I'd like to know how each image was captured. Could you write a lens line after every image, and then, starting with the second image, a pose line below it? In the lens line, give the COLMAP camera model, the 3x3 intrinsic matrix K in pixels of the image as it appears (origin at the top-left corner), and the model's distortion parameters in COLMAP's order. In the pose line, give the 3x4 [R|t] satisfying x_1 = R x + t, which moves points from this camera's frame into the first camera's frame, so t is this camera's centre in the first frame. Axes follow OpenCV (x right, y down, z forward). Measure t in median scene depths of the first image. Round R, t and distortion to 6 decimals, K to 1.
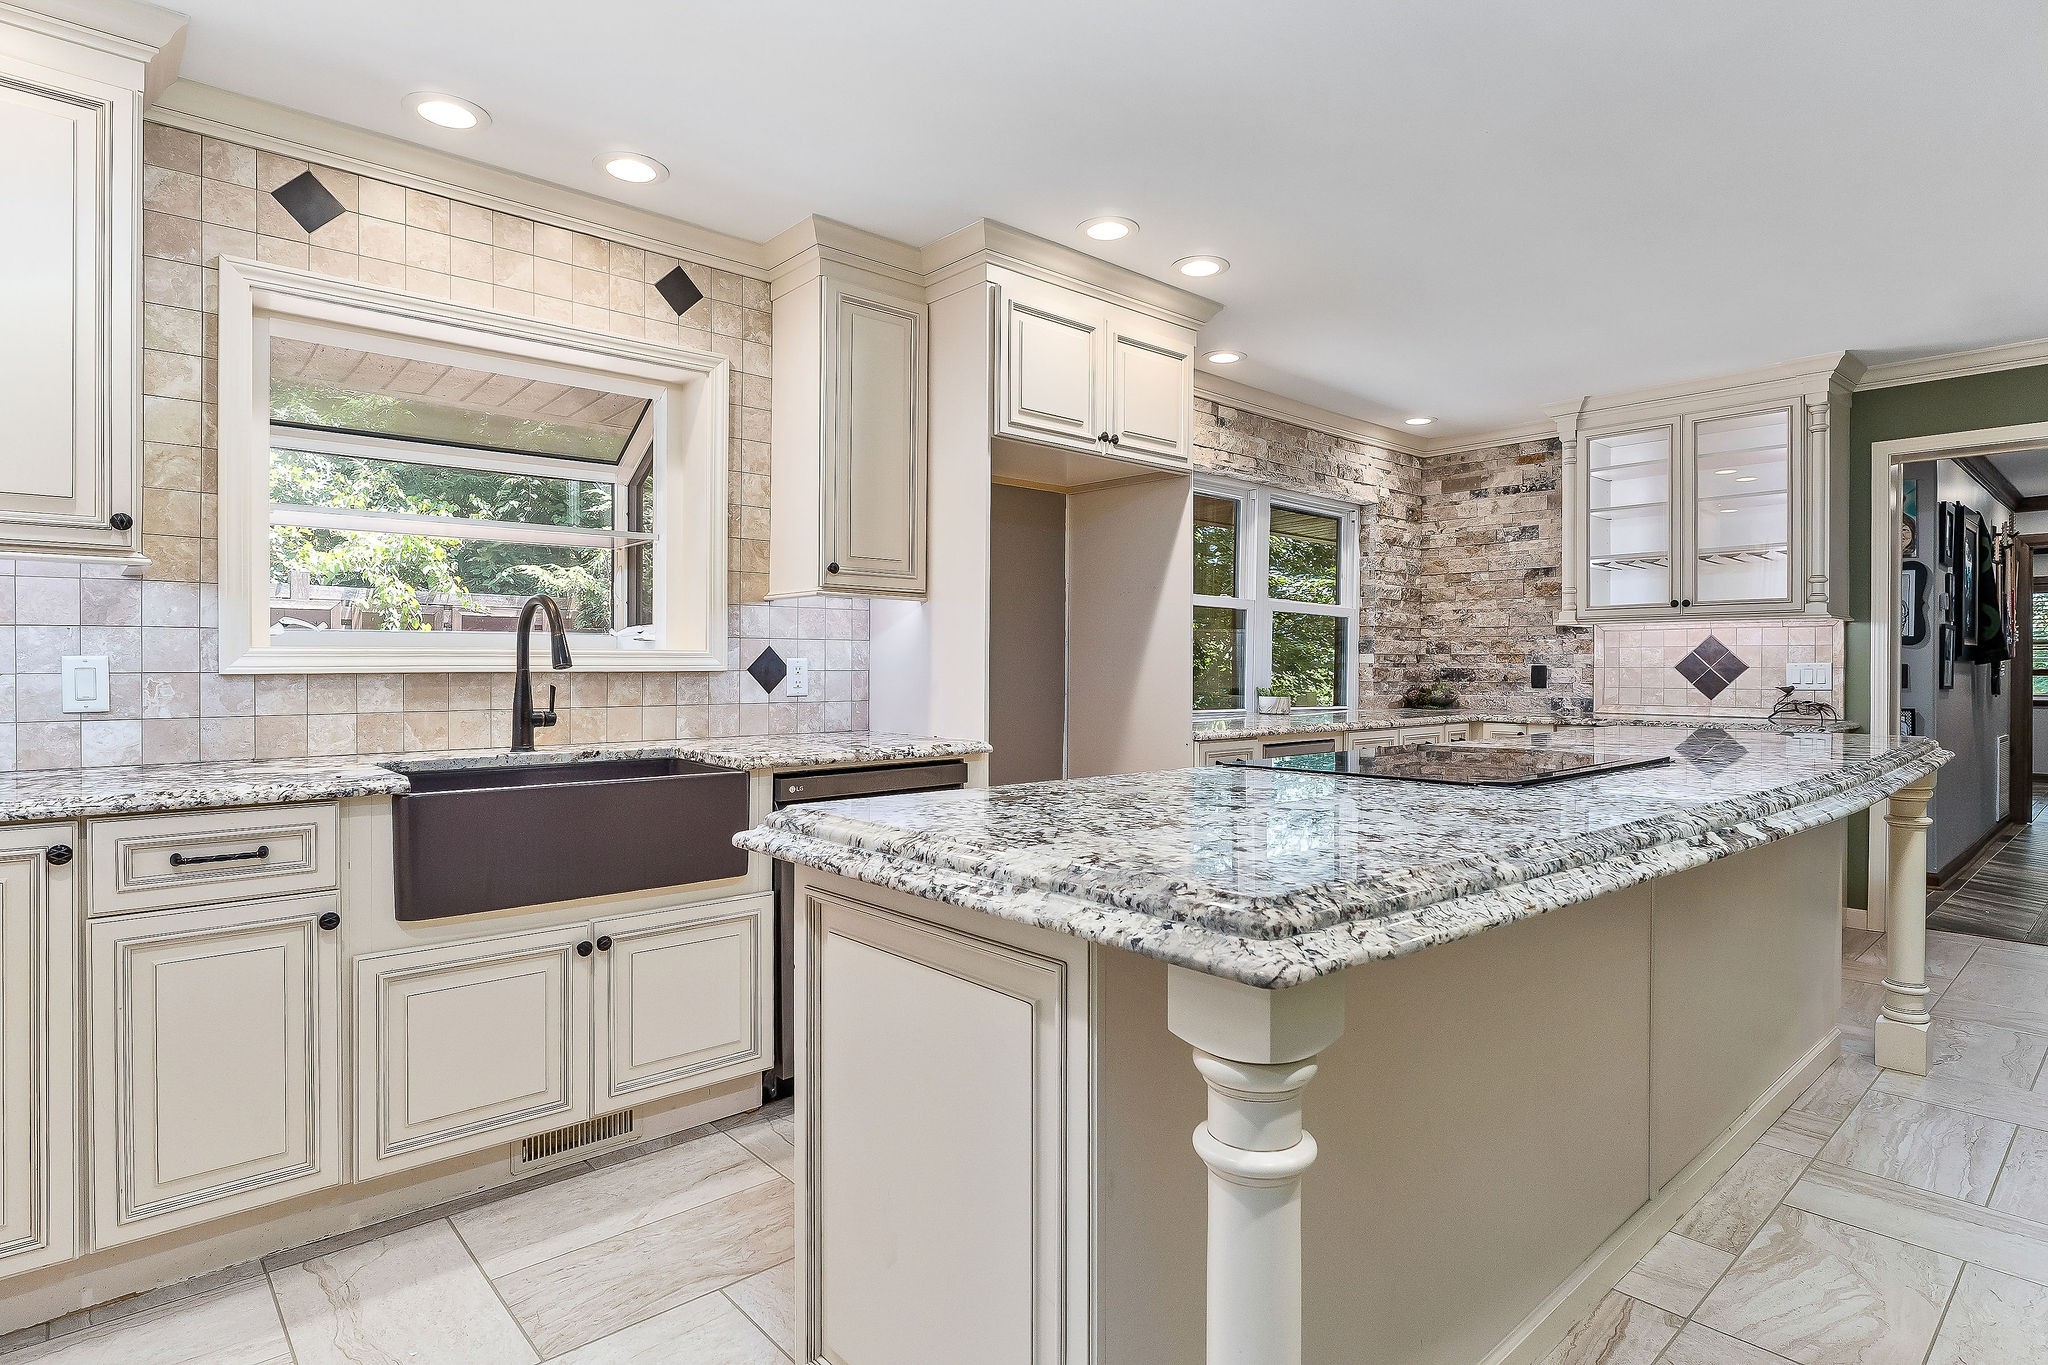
lens RADIAL K [[1067.9, 0, 1012.5], [0, 1067.9, 676.6], [0, 0, 1]] dist [-0.011388, -0.000910]
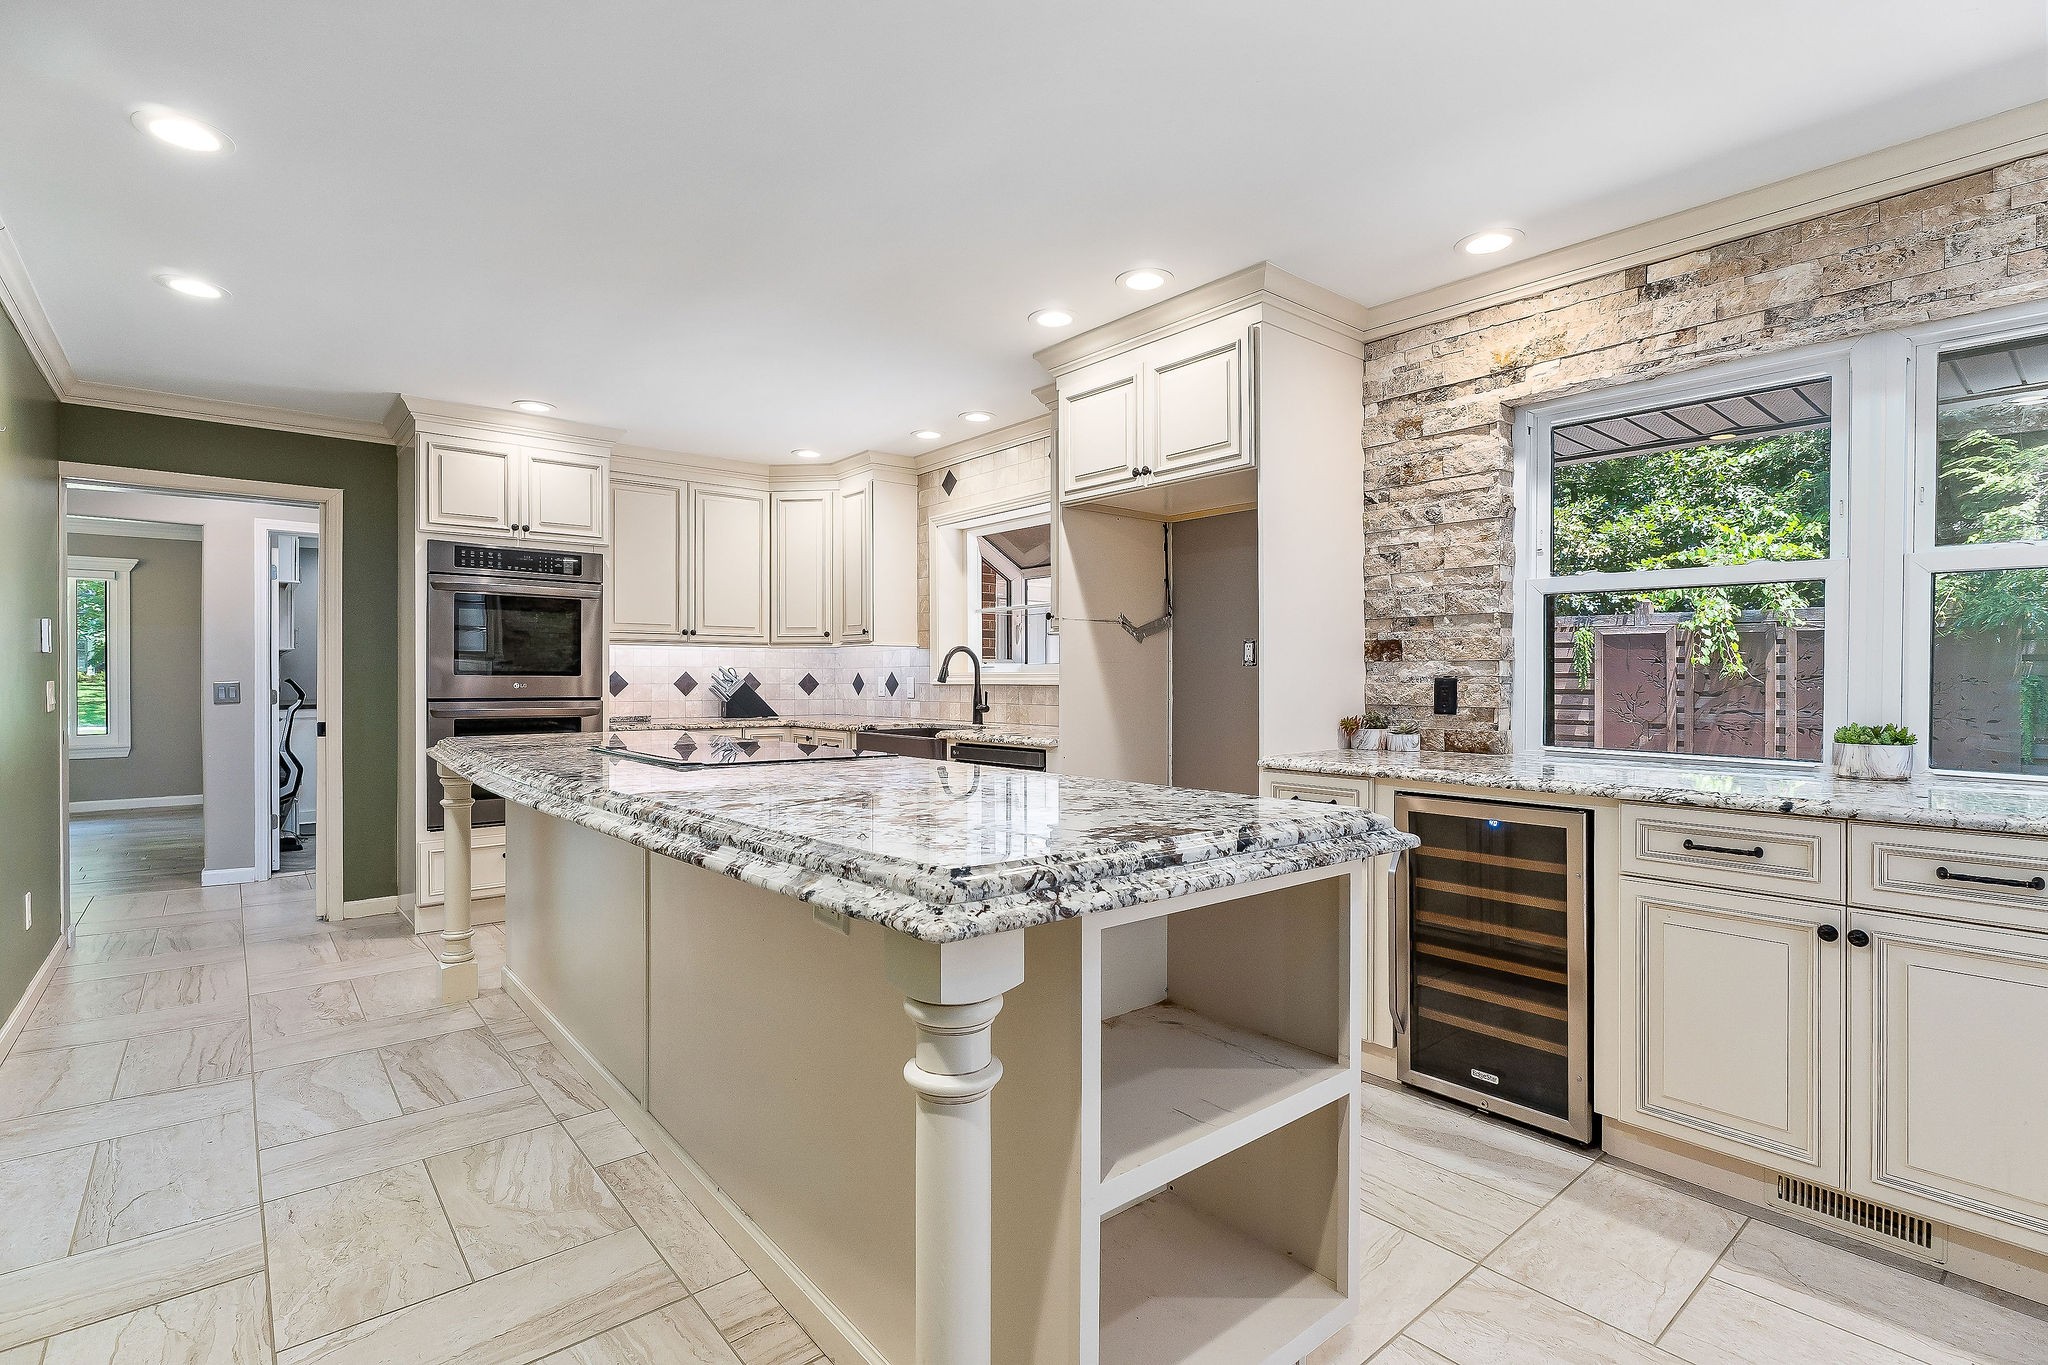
lens RADIAL K [[941.1, 0, 1024.0], [0, 941.1, 683.8], [0, 0, 1]] dist [-0.009884, -0.000280]
pose [[-0.020660, 0.001229, -0.999786, 1.466501], [-0.013342, 0.999910, 0.001504, -0.010709], [0.999698, 0.013370, -0.020642, 1.265894]]
